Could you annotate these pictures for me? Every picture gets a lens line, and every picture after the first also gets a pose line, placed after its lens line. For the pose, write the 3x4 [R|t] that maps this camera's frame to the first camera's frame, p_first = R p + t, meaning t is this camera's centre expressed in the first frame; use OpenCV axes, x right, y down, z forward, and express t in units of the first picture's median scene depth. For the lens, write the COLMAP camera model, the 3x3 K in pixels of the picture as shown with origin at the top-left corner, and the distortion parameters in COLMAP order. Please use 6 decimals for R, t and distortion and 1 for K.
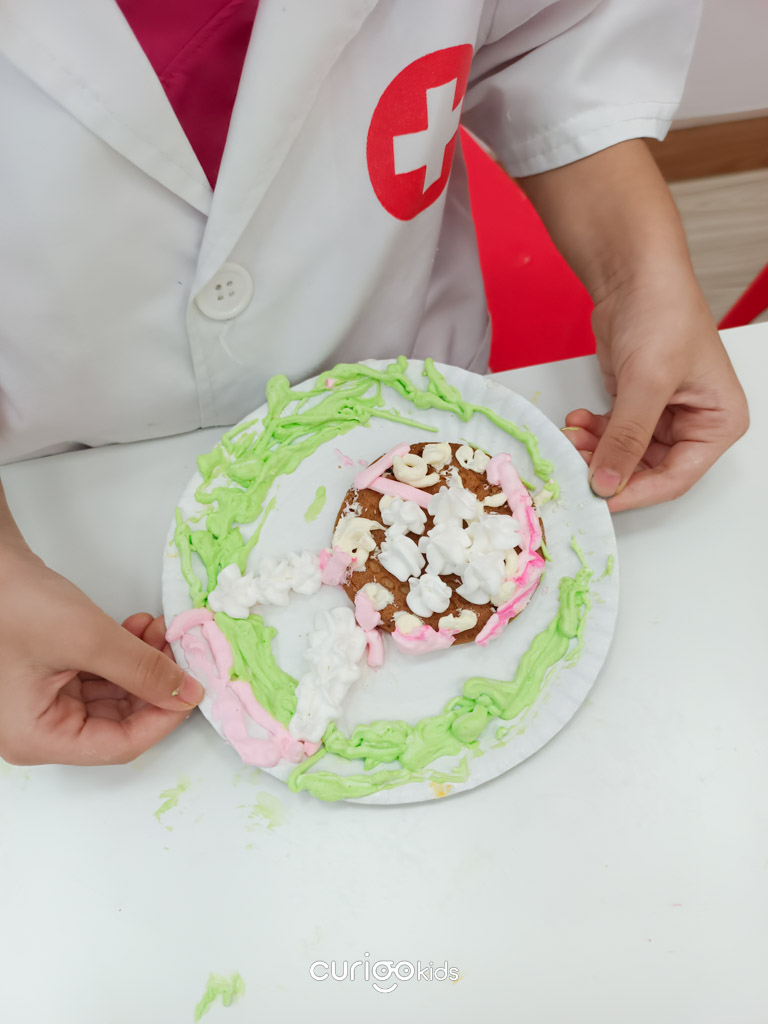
lens RADIAL K [[747.3, 0, 381.2], [0, 747.3, 543.3], [0, 0, 1]] dist [-0.002063, -0.009537]
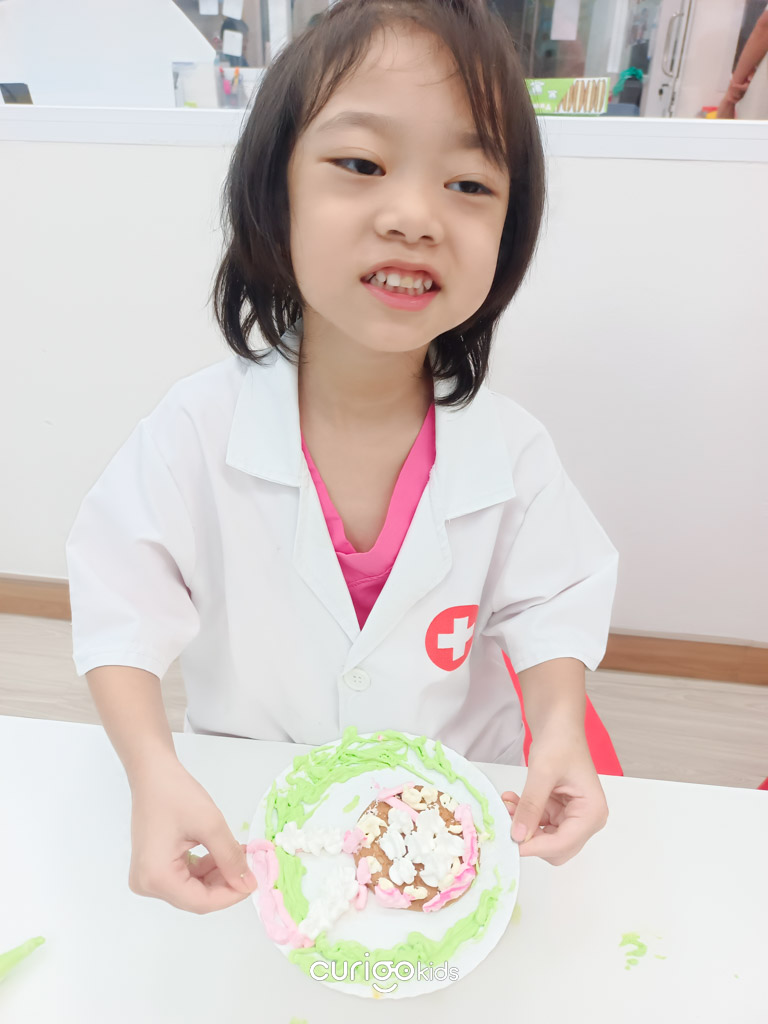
lens RADIAL K [[747.3, 0, 381.2], [0, 747.3, 543.3], [0, 0, 1]] dist [-0.002063, -0.009537]
pose [[0.960623, 0.244317, -0.132337, 0.057465], [-0.277407, 0.816239, -0.506753, 0.318011], [-0.015790, 0.523510, 0.851873, -0.770738]]
